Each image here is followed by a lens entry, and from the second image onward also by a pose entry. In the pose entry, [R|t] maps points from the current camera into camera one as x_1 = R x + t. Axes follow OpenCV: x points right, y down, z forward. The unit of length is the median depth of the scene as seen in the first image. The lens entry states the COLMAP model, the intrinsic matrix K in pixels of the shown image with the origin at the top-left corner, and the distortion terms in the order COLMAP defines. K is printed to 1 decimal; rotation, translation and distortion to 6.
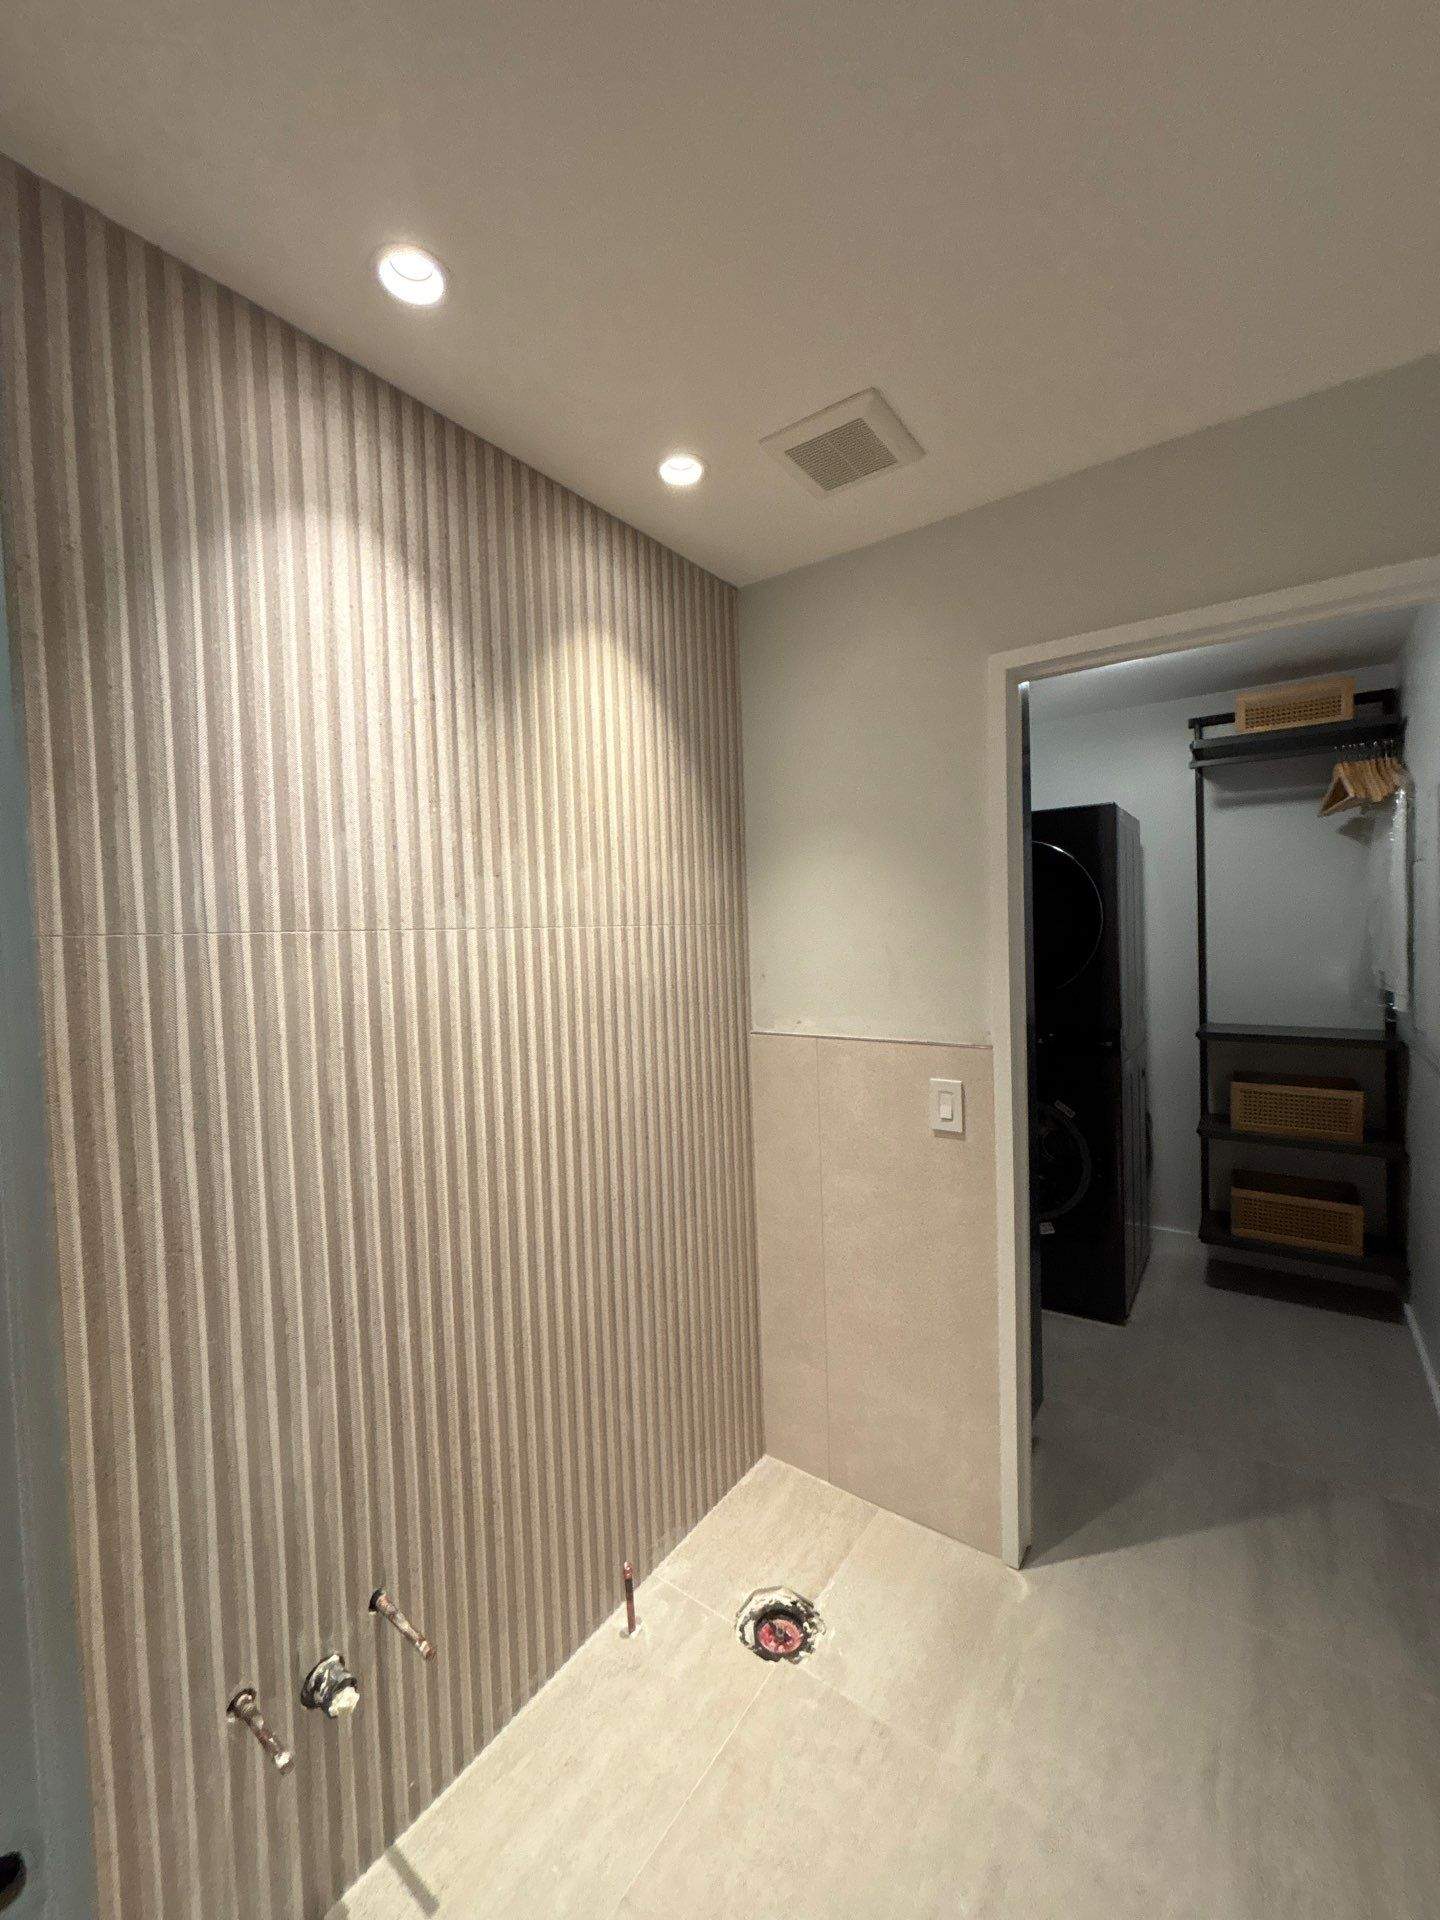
lens RADIAL K [[776.1, 0, 718.3], [0, 776.1, 957.1], [0, 0, 1]] dist [0.003711, -0.001436]
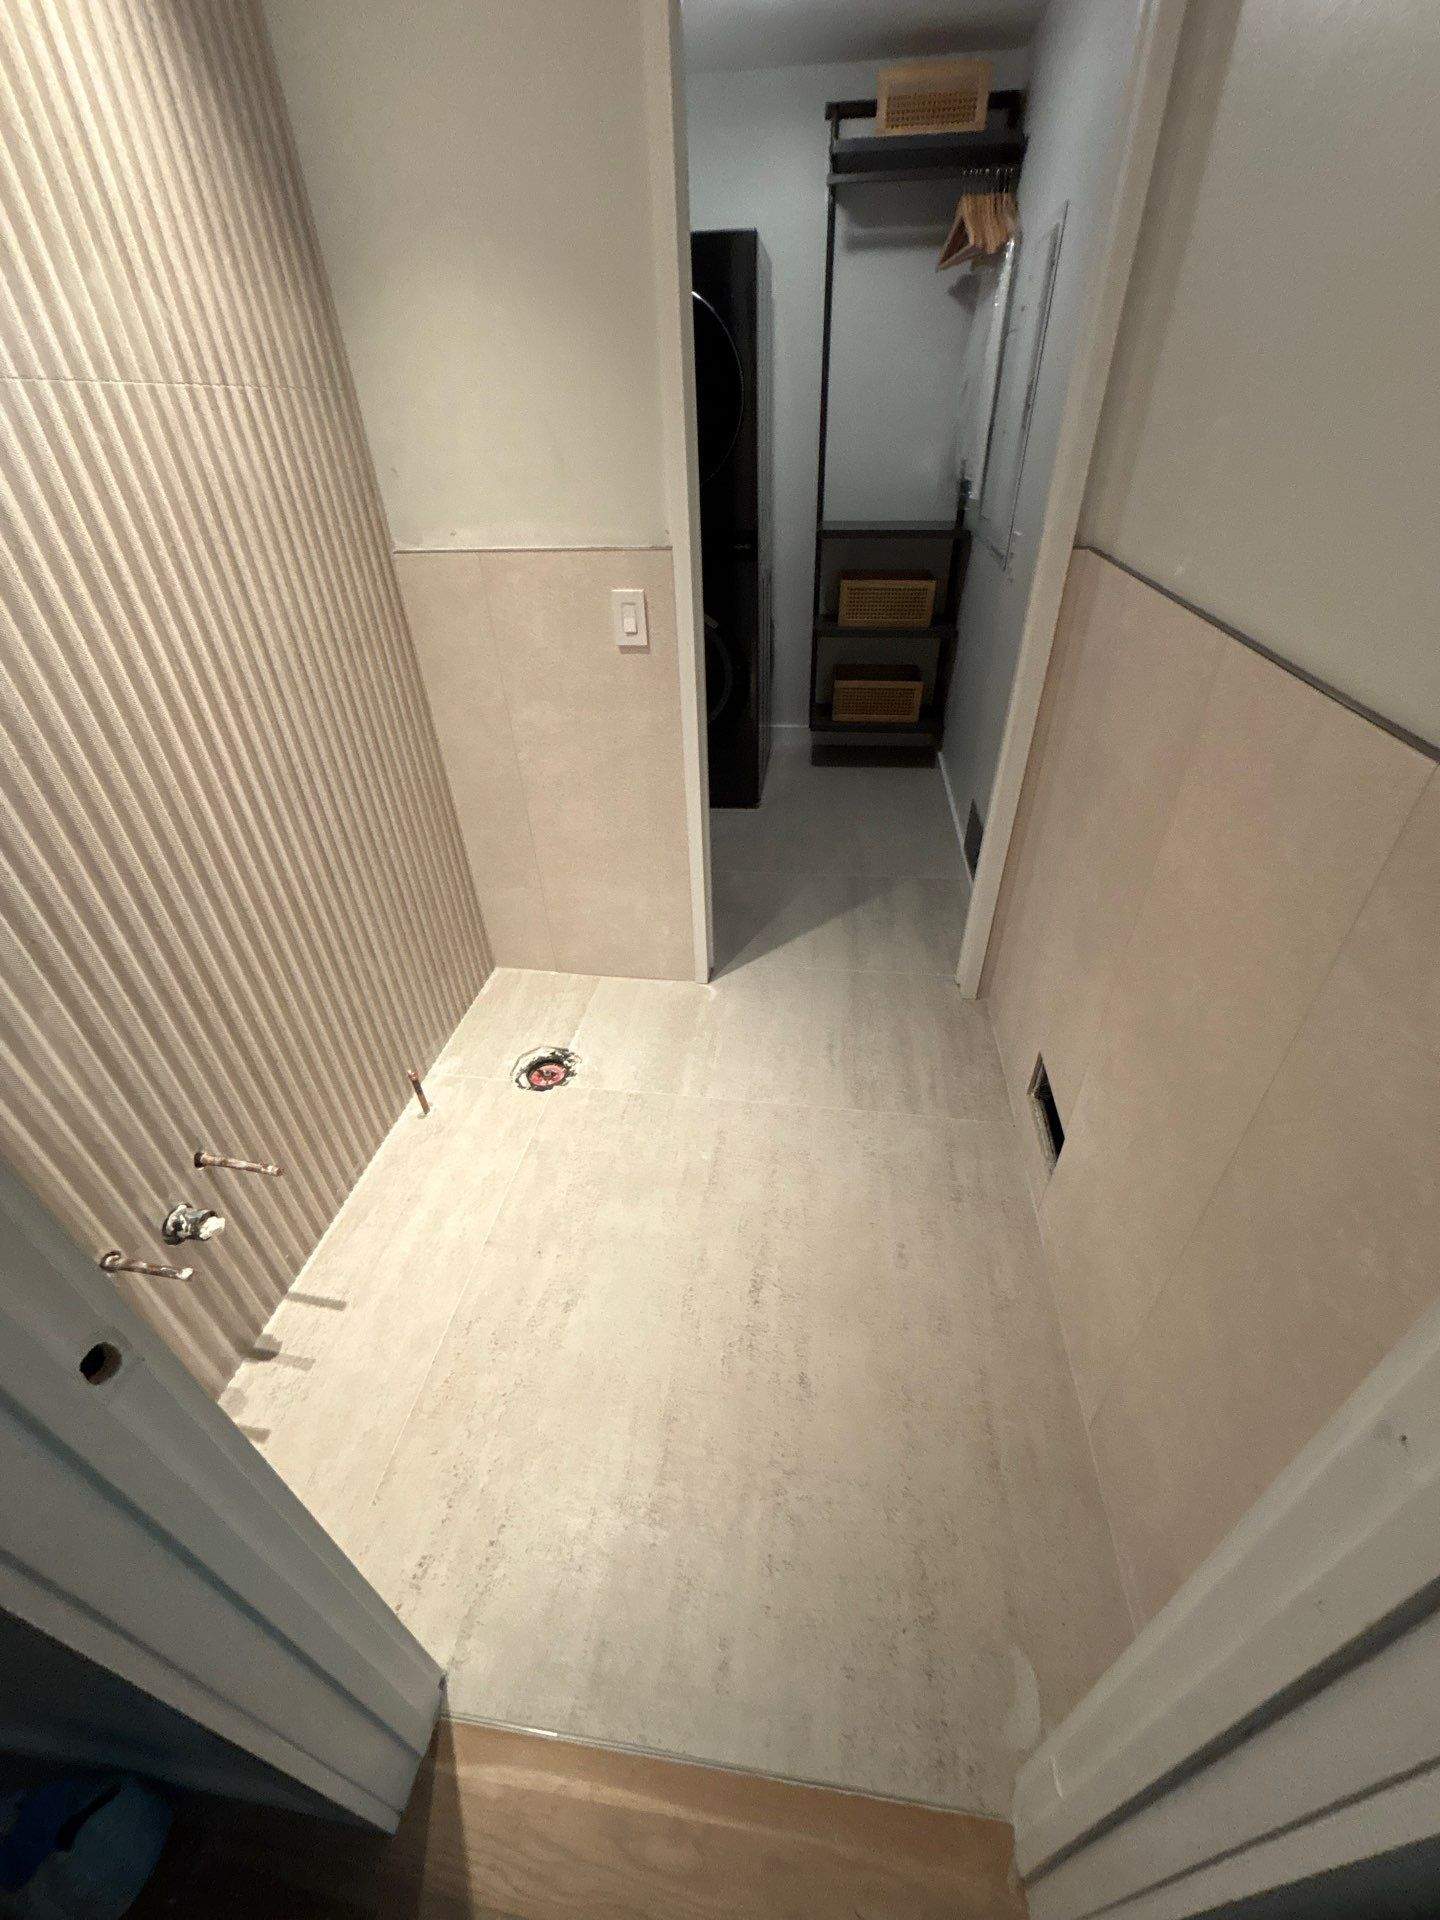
lens RADIAL K [[776.1, 0, 725.1], [0, 776.1, 962.5], [0, 0, 1]] dist [0.003711, -0.001436]
pose [[0.880558, -0.265870, 0.392340, -0.107131], [0.011578, 0.839649, 0.543005, 0.022430], [-0.473797, -0.473605, 0.742438, -0.002612]]
